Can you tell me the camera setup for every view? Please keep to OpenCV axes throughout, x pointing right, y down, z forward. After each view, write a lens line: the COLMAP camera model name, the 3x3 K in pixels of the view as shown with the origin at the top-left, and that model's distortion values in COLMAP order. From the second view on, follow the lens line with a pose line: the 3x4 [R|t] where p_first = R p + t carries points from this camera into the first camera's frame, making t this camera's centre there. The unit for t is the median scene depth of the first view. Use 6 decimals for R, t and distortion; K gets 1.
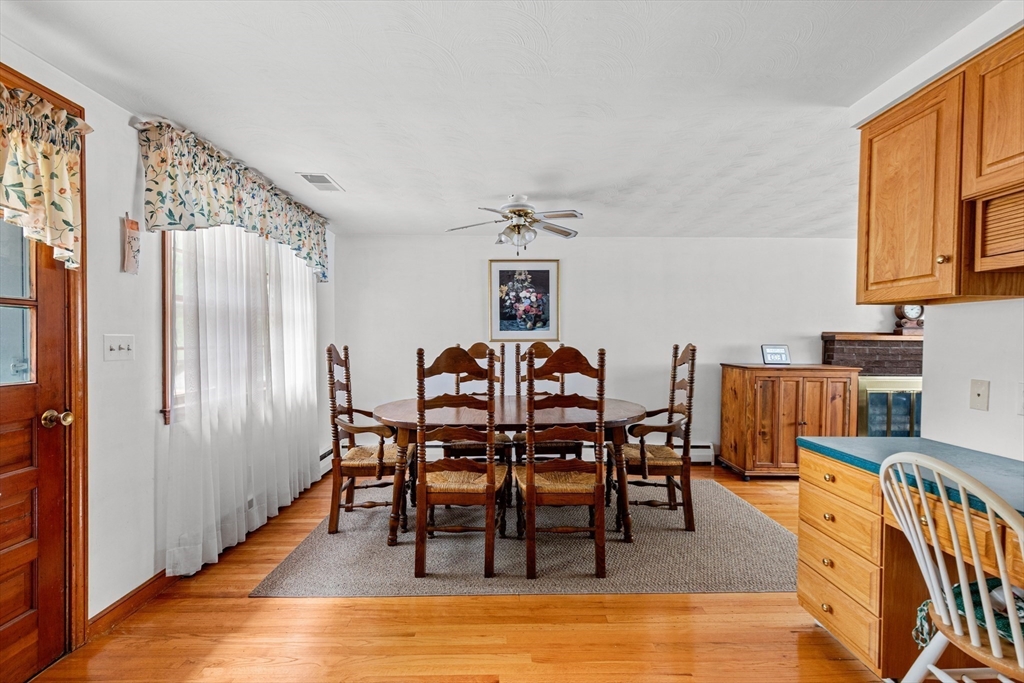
lens RADIAL K [[470.1, 0, 509.0], [0, 470.1, 346.9], [0, 0, 1]] dist [0.009879, -0.002480]
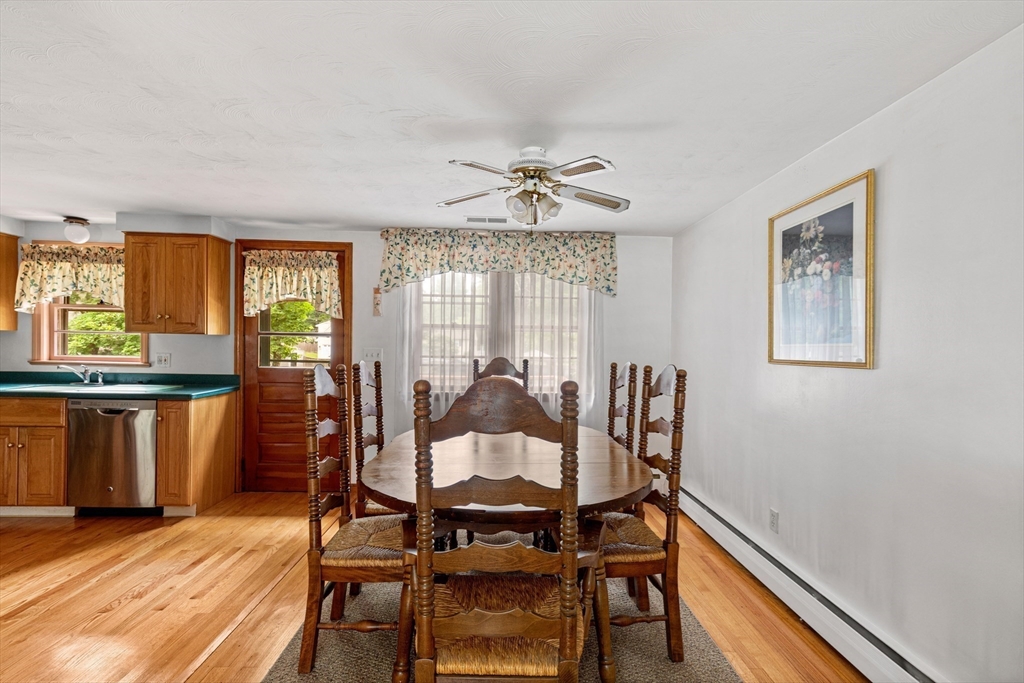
lens RADIAL K [[470.1, 0, 514.4], [0, 470.1, 350.3], [0, 0, 1]] dist [0.009879, -0.002480]
pose [[0.026609, 0.005712, -0.999630, 0.871433], [-0.032833, 0.999449, 0.004837, -0.035164], [0.999107, 0.032692, 0.026782, 1.176283]]
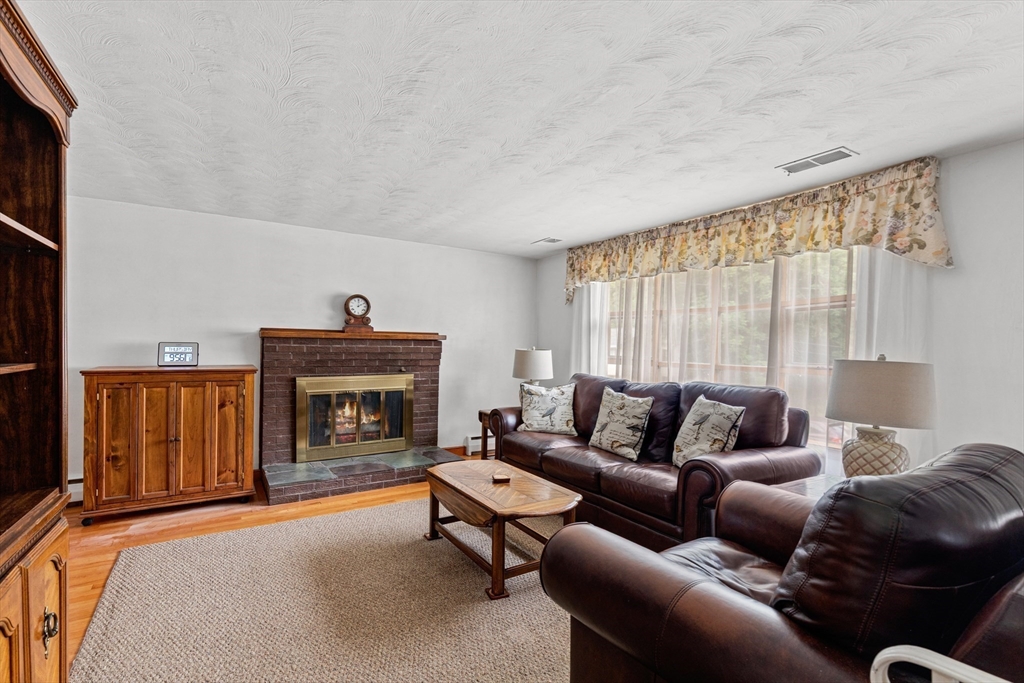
lens RADIAL K [[470.1, 0, 520.6], [0, 470.1, 339.7], [0, 0, 1]] dist [0.009879, -0.002480]
pose [[0.859188, 0.005917, 0.511627, 1.039862], [0.004435, 0.999809, -0.019010, 0.014738], [-0.511642, 0.018602, 0.858998, 0.011957]]
